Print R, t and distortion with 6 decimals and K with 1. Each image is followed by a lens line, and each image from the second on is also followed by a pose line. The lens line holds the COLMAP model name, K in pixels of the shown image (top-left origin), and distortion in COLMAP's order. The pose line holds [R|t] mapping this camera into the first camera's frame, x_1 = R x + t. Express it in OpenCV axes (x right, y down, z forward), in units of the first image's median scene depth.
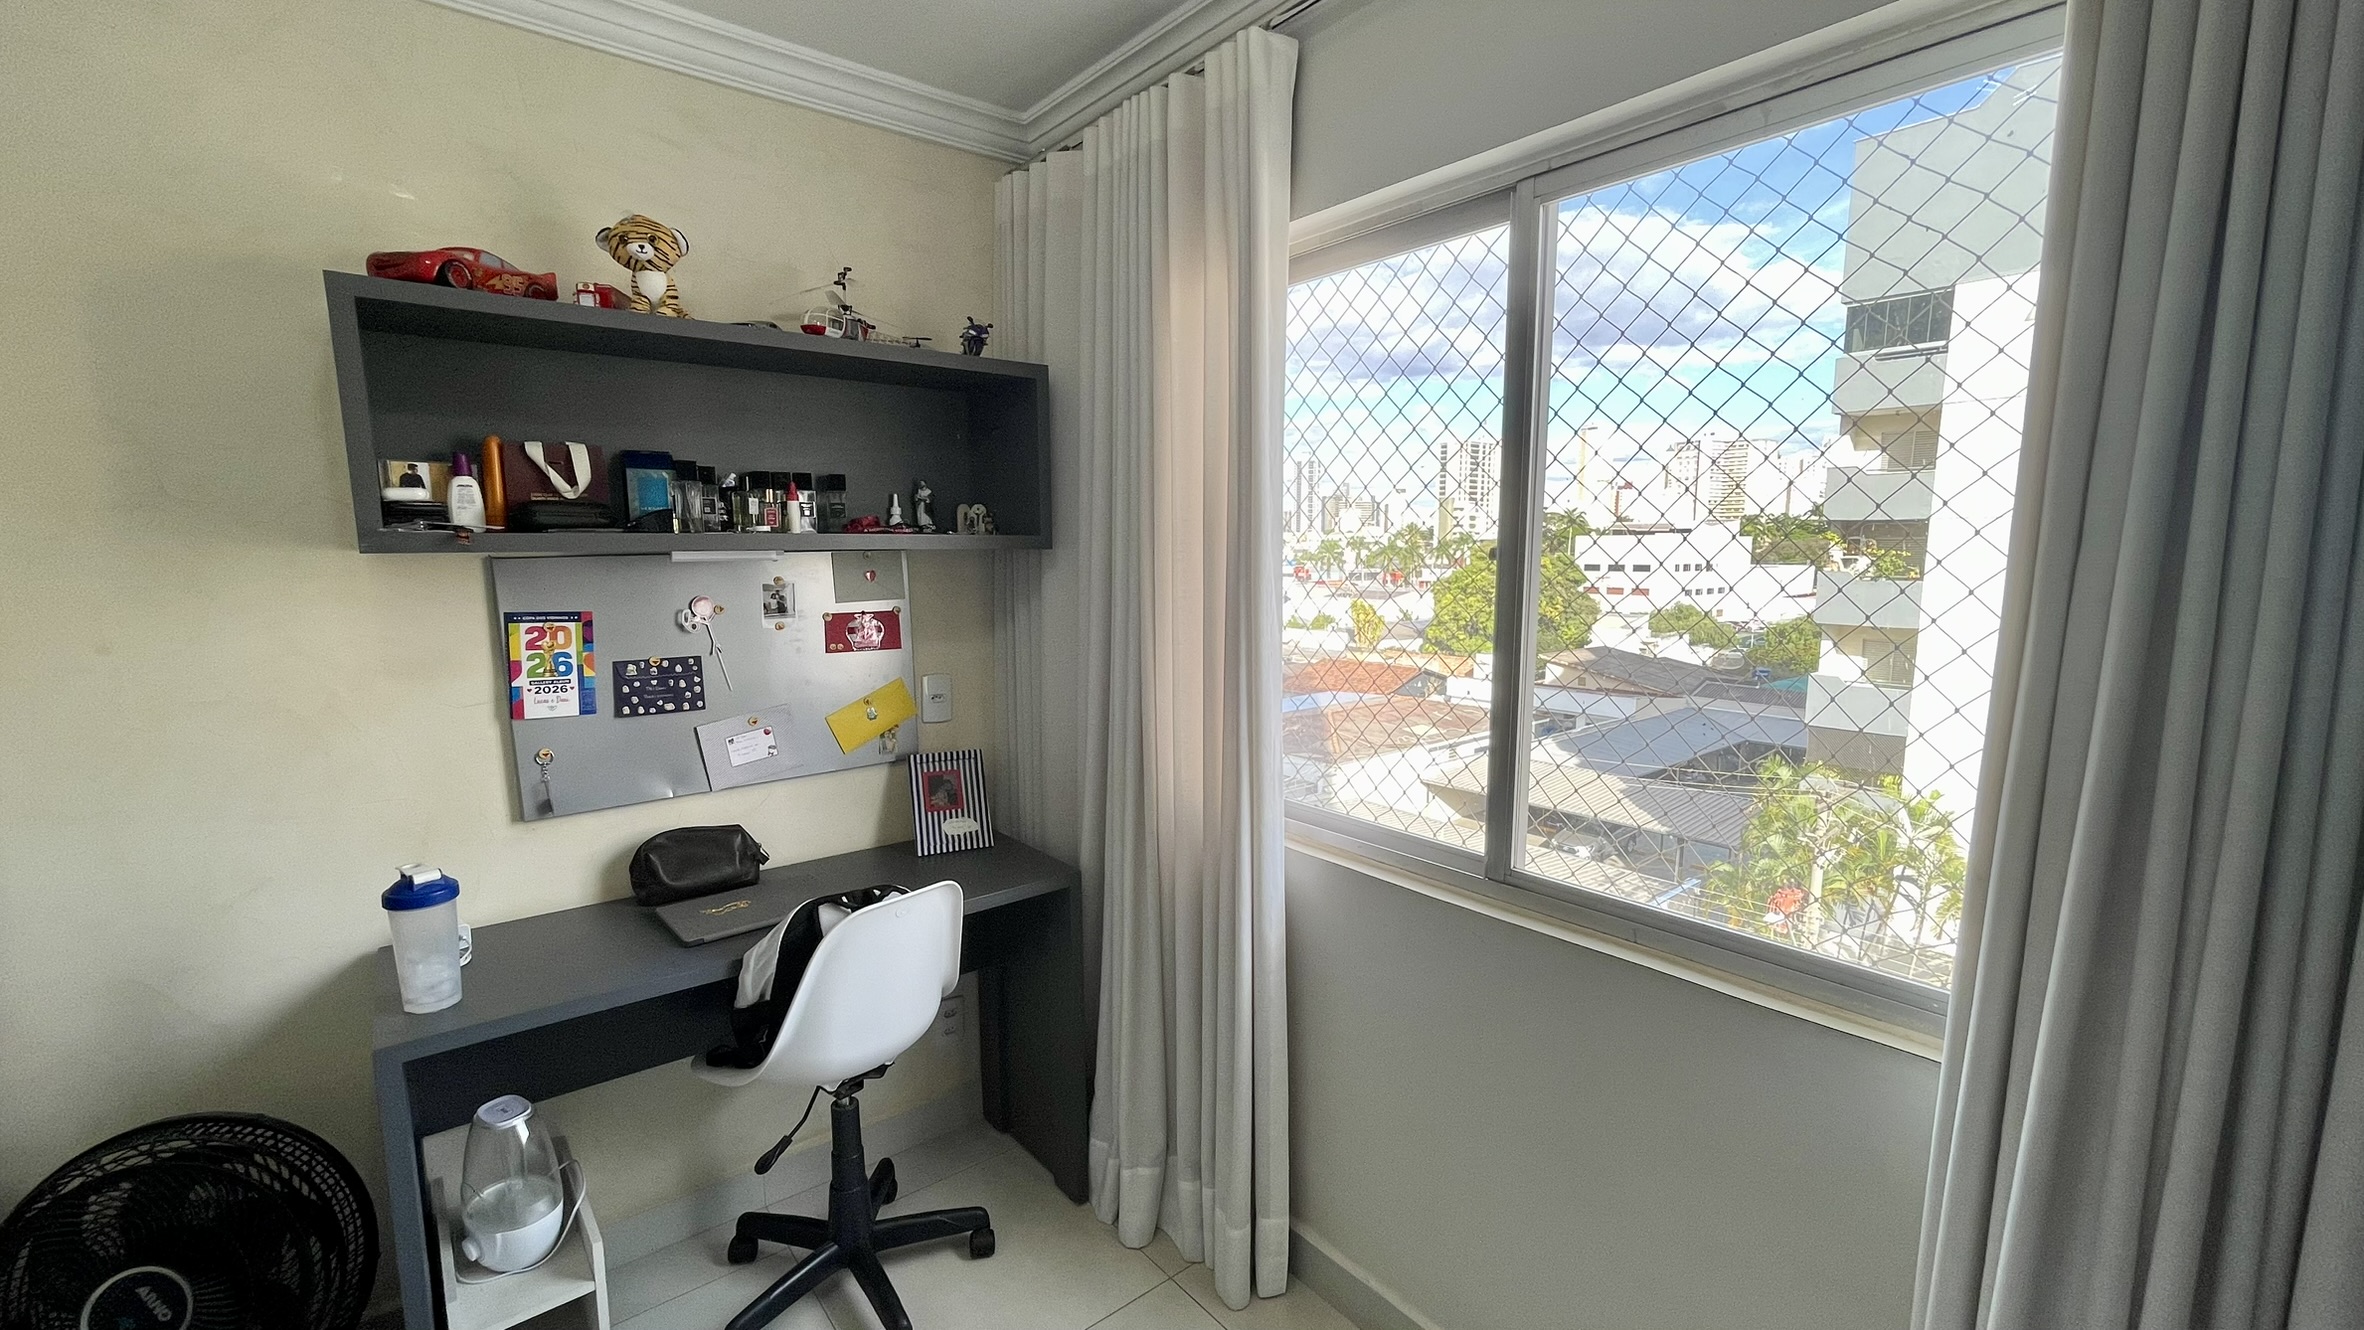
lens RADIAL K [[954.5, 0, 1174.7], [0, 954.5, 663.8], [0, 0, 1]] dist [-0.003229, 0.000233]
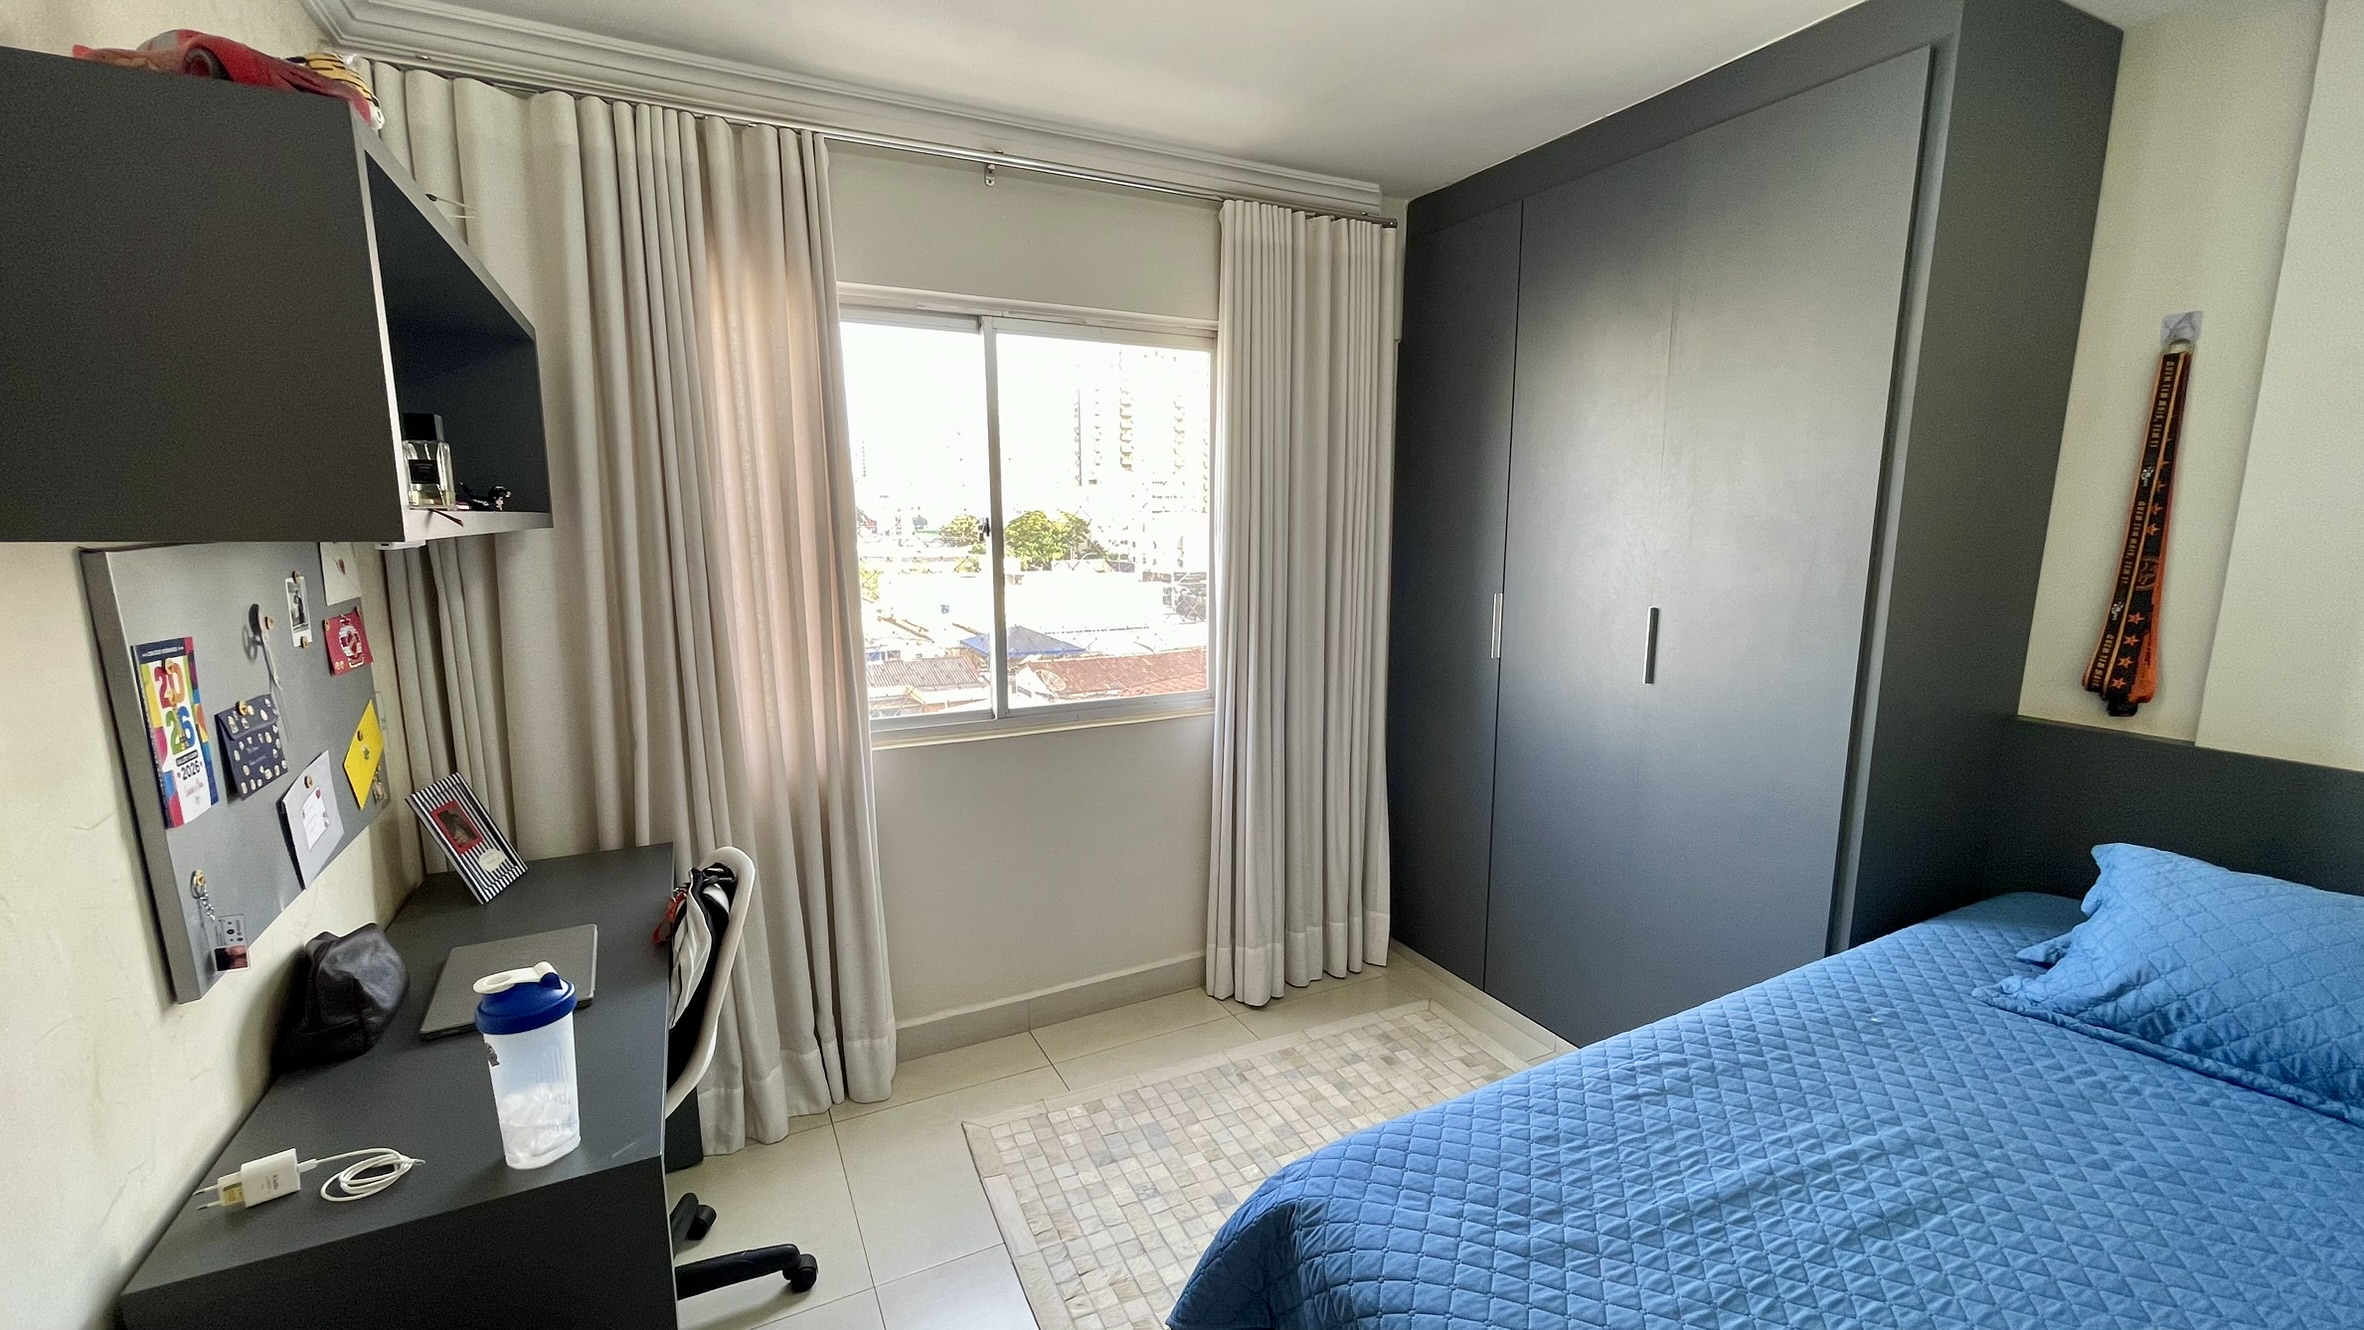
lens RADIAL K [[954.5, 0, 1182.2], [0, 954.5, 669.3], [0, 0, 1]] dist [-0.003229, 0.000233]
pose [[0.199031, -0.159502, 0.966926, -1.112044], [0.133416, 0.981890, 0.134508, -0.031074], [-0.970869, 0.102232, 0.216707, 0.267545]]
